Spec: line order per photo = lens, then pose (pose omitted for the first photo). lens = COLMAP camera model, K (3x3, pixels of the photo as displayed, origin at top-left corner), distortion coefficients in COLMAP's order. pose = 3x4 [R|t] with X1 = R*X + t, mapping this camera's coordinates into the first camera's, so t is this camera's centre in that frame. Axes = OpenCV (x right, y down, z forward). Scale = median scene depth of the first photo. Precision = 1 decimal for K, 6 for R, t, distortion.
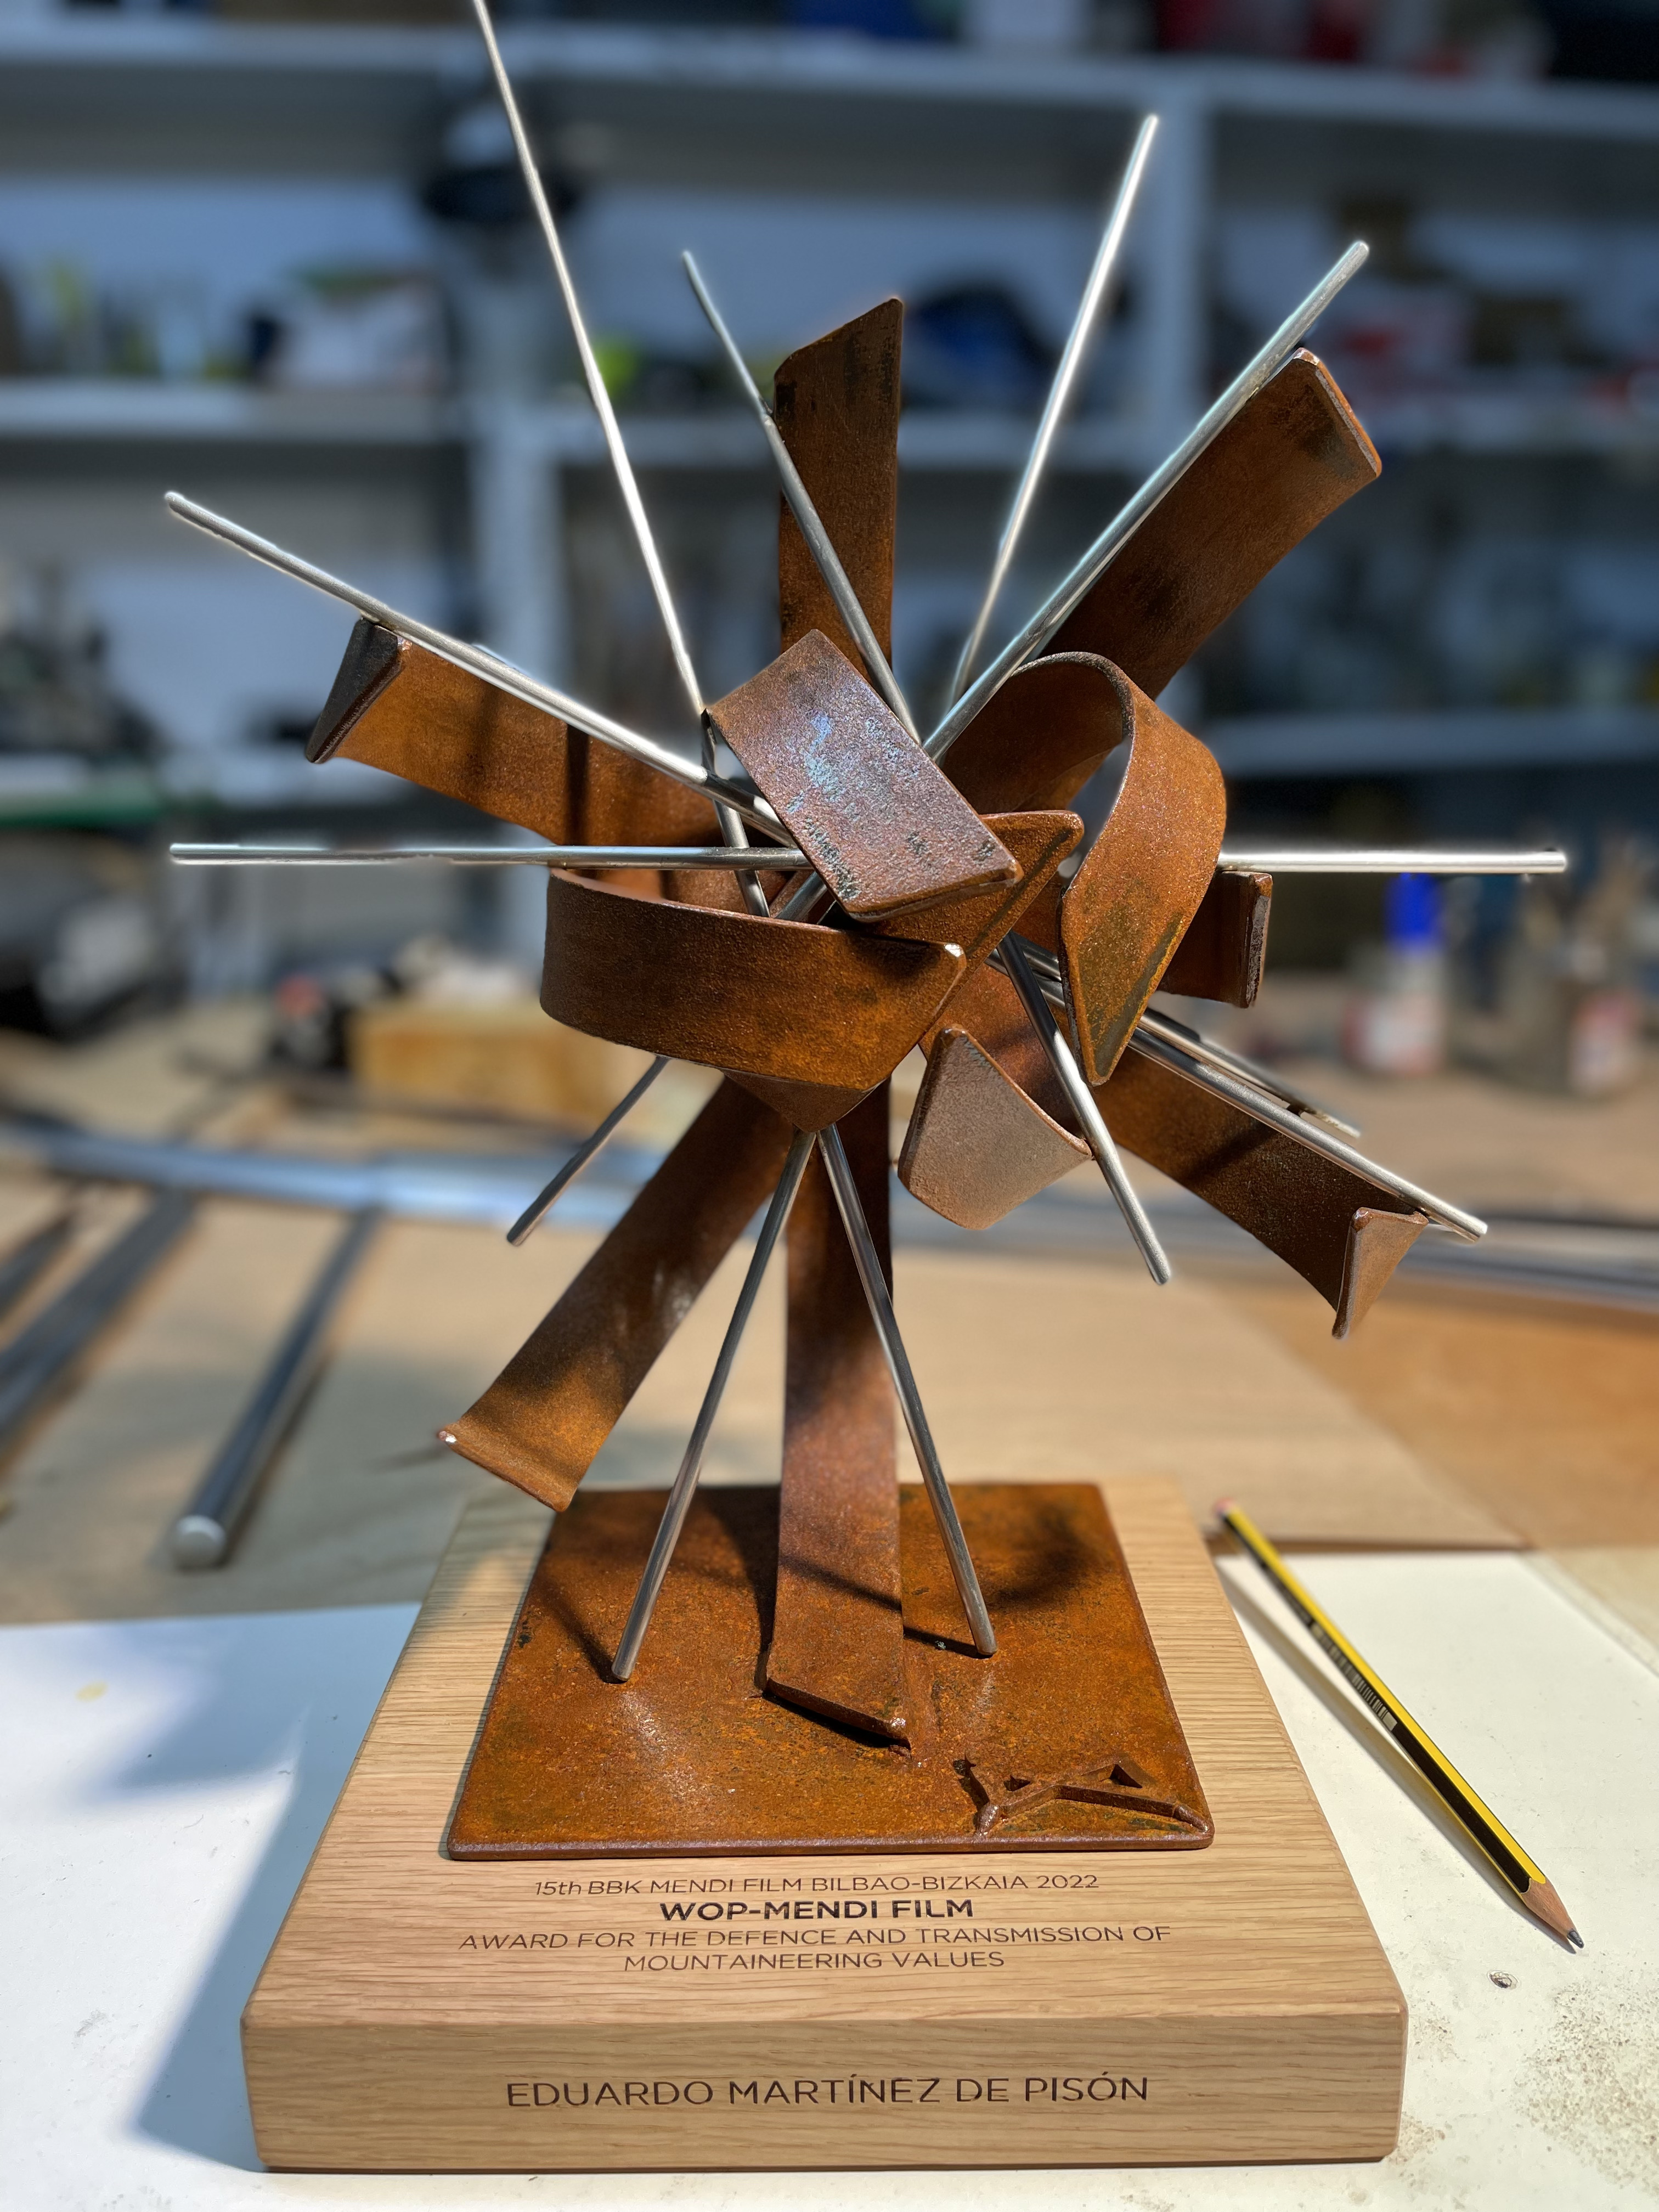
lens RADIAL K [[1665.7, 0, 824.6], [0, 1665.7, 1101.8], [0, 0, 1]] dist [0.036587, -0.090456]
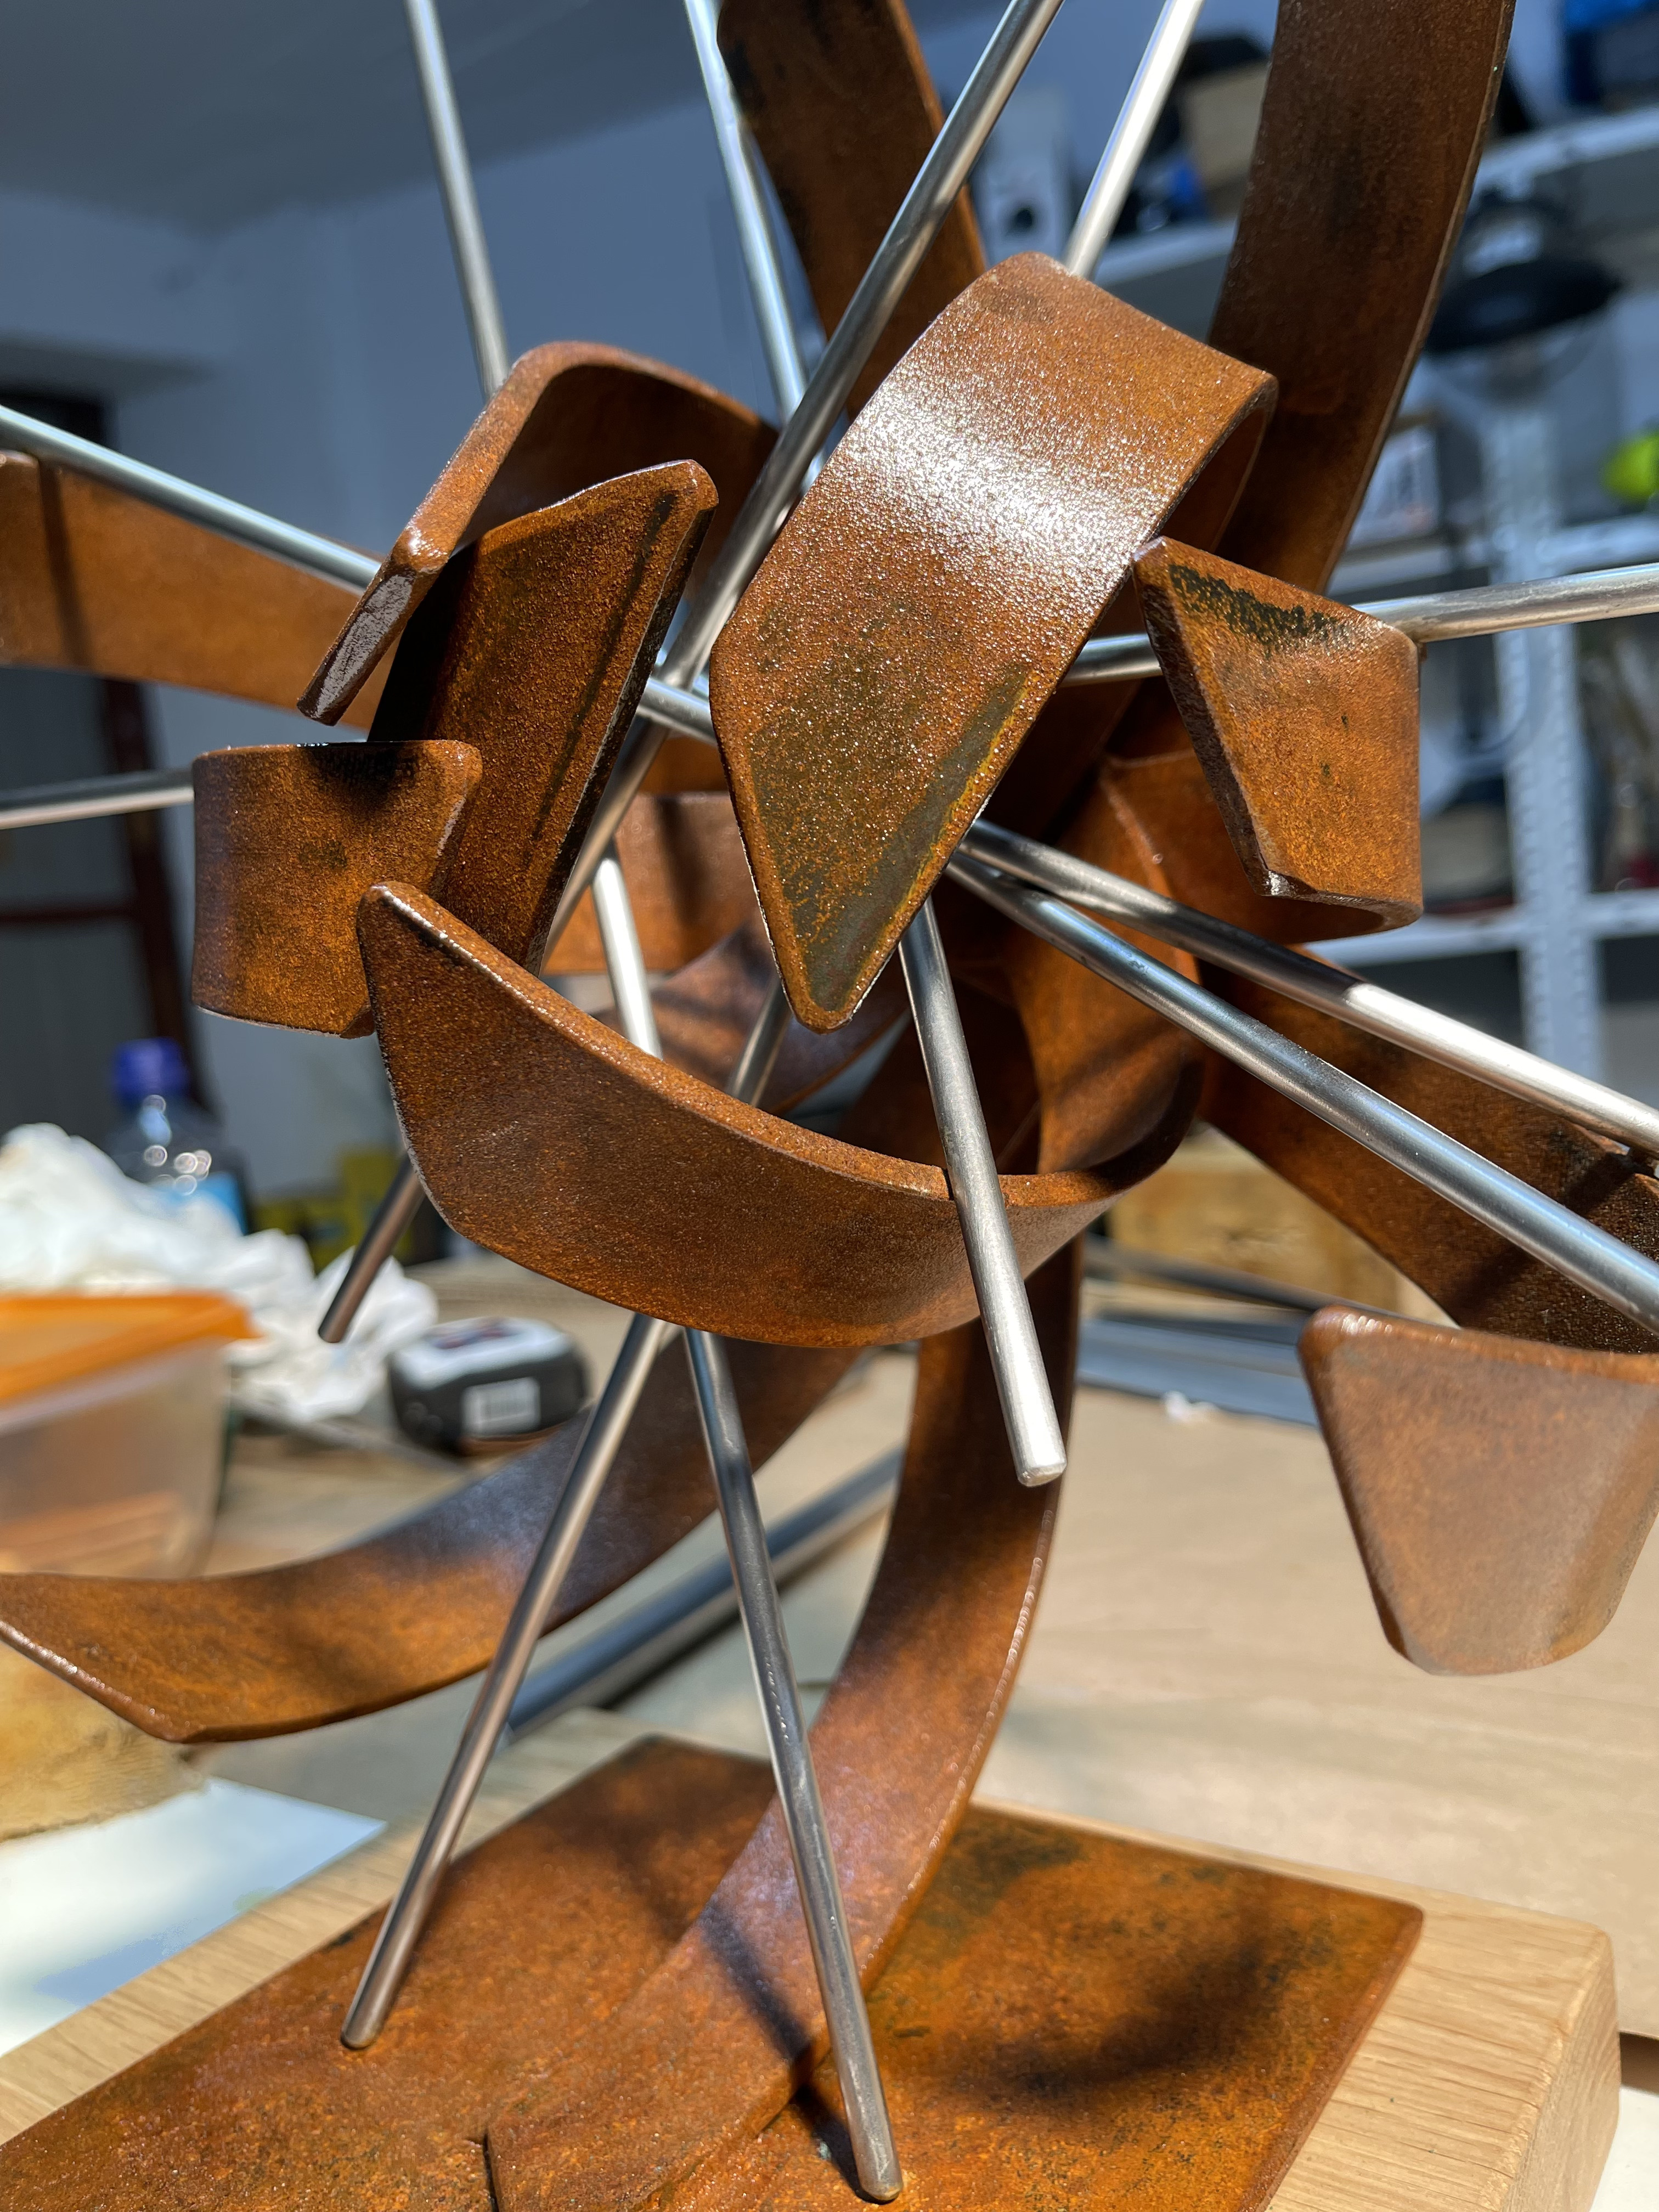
lens RADIAL K [[1801.6, 0, 827.0], [0, 1801.6, 1112.1], [0, 0, 1]] dist [-0.028440, -0.000413]
pose [[0.825924, -0.011333, -0.563667, 0.461240], [-0.053618, 0.993687, -0.098544, 0.065131], [0.561226, 0.111612, 0.820103, 0.584849]]
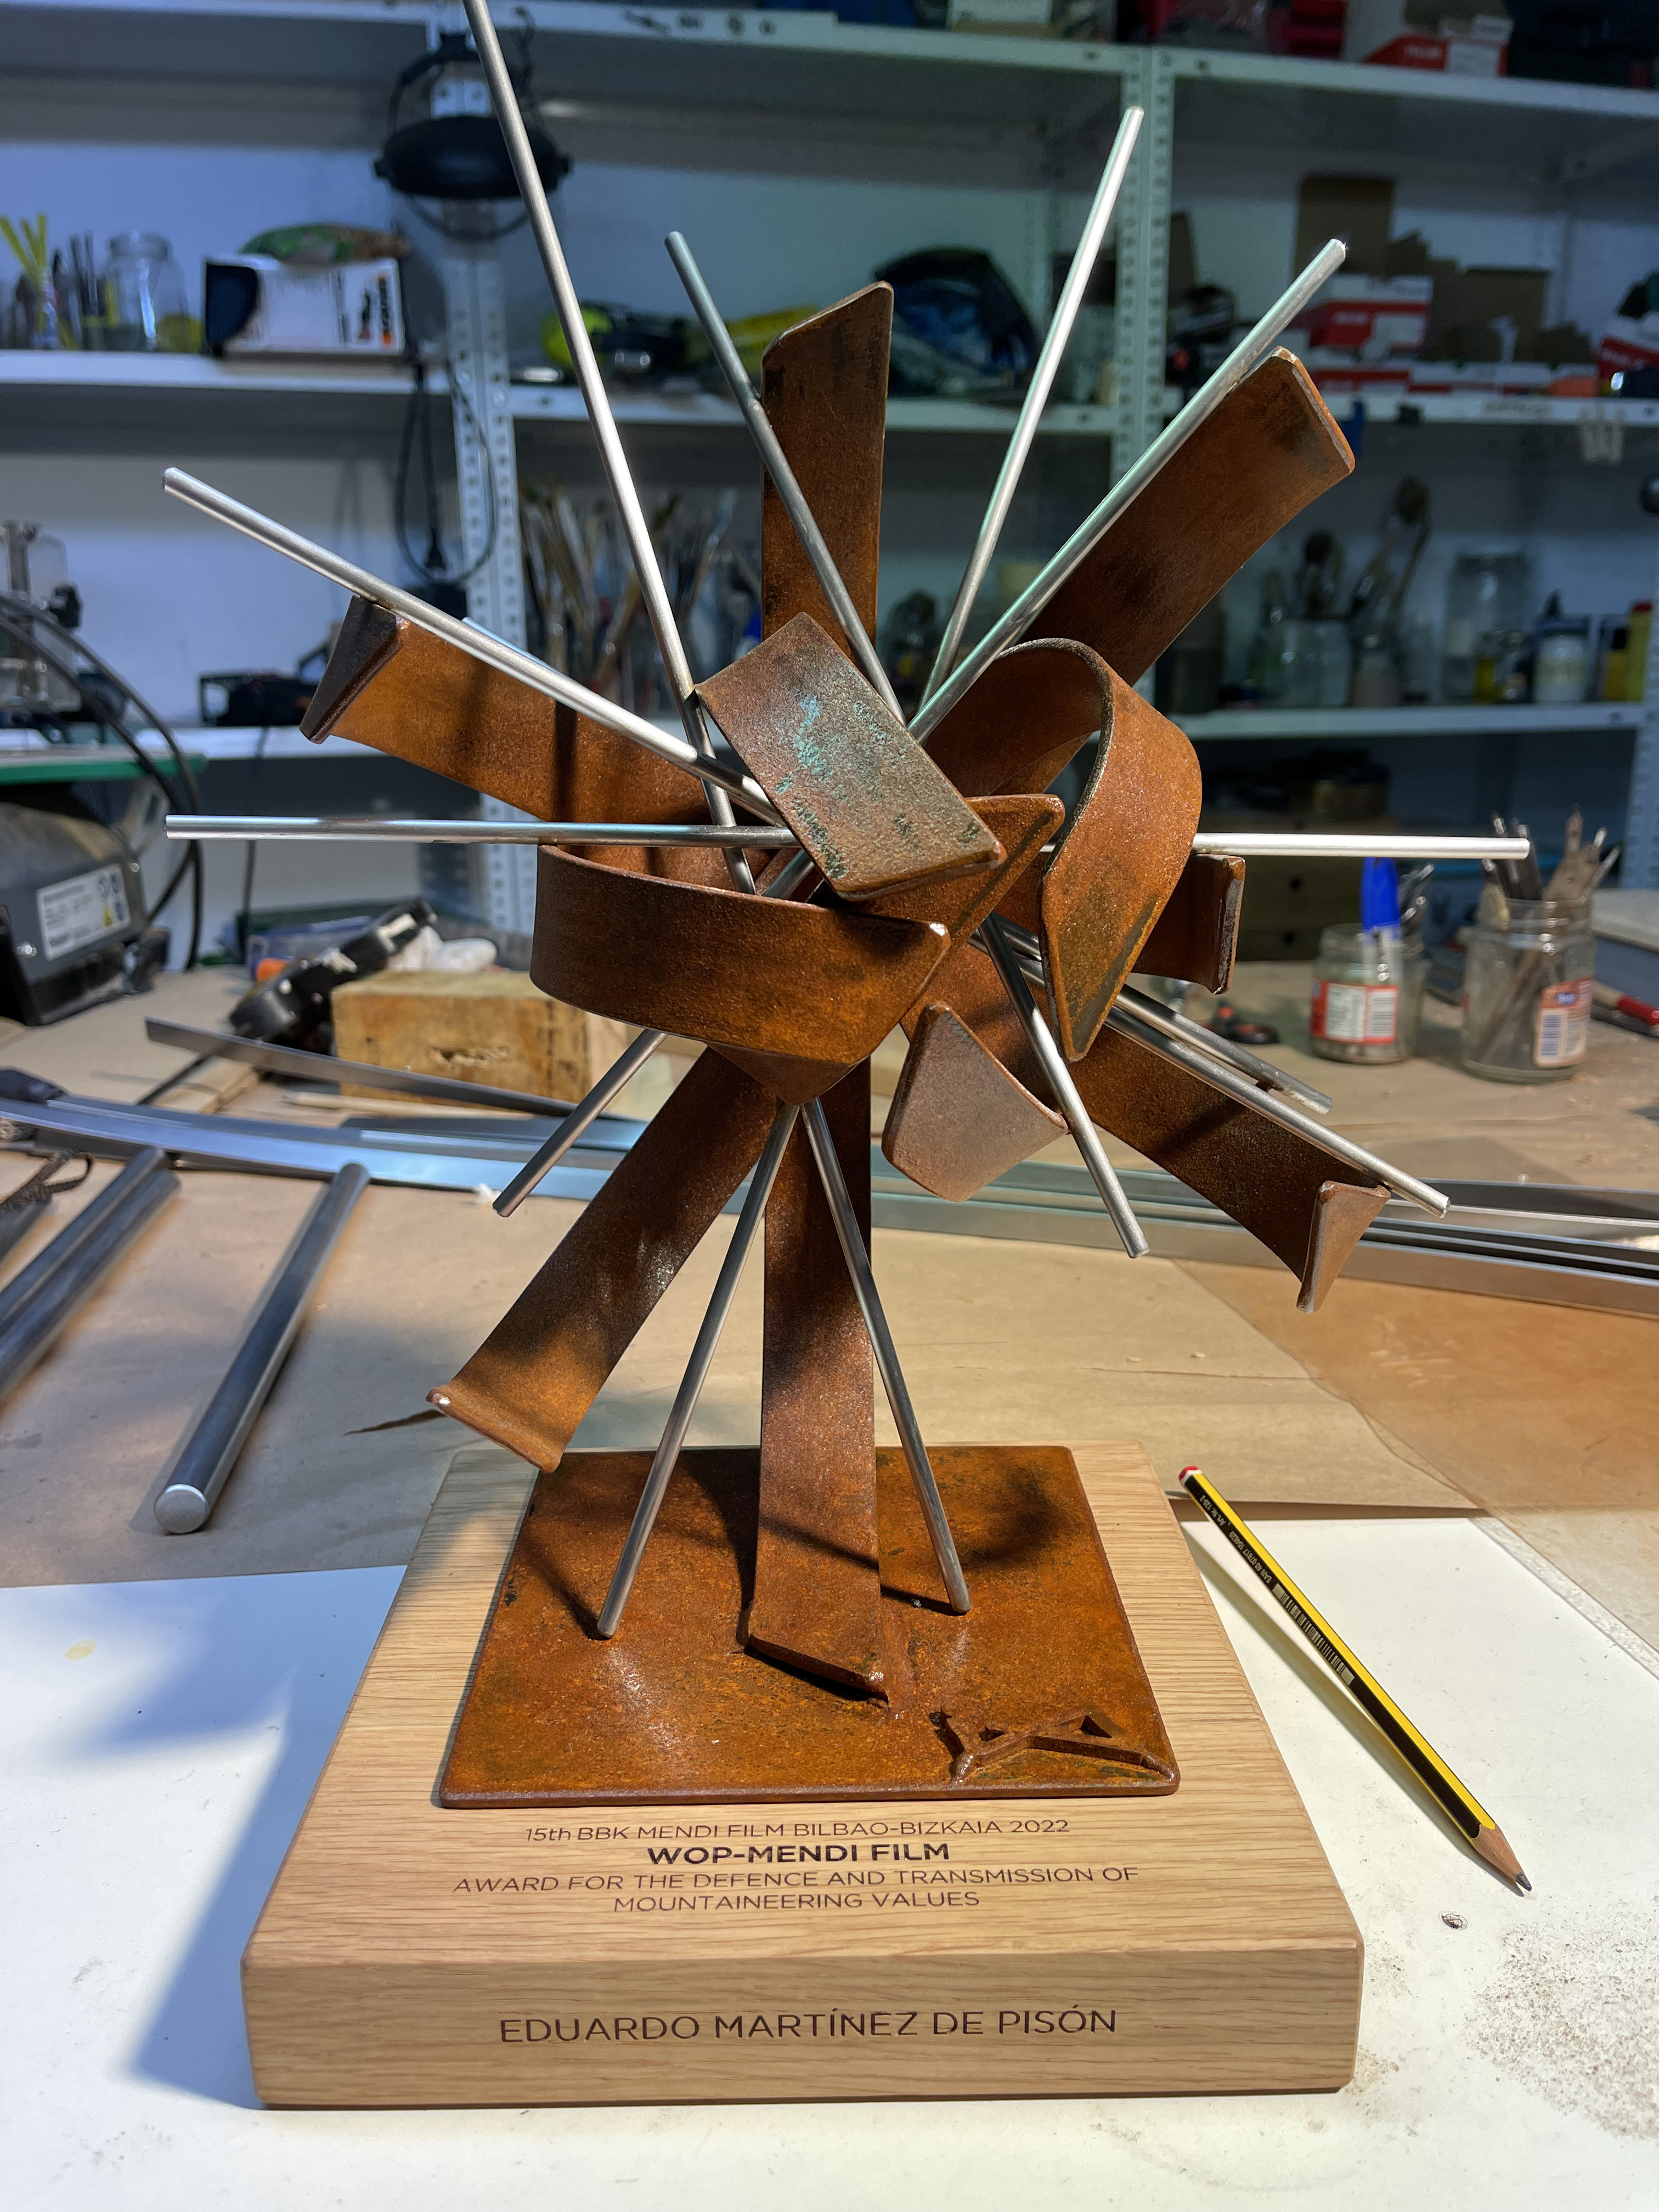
lens RADIAL K [[1665.7, 0, 832.0], [0, 1665.7, 1102.6], [0, 0, 1]] dist [0.036587, -0.090456]
pose [[0.999656, 0.007186, 0.025239, -0.012726], [-0.007585, 0.999847, 0.015742, 0.000567], [-0.025122, -0.015928, 0.999557, -0.028770]]
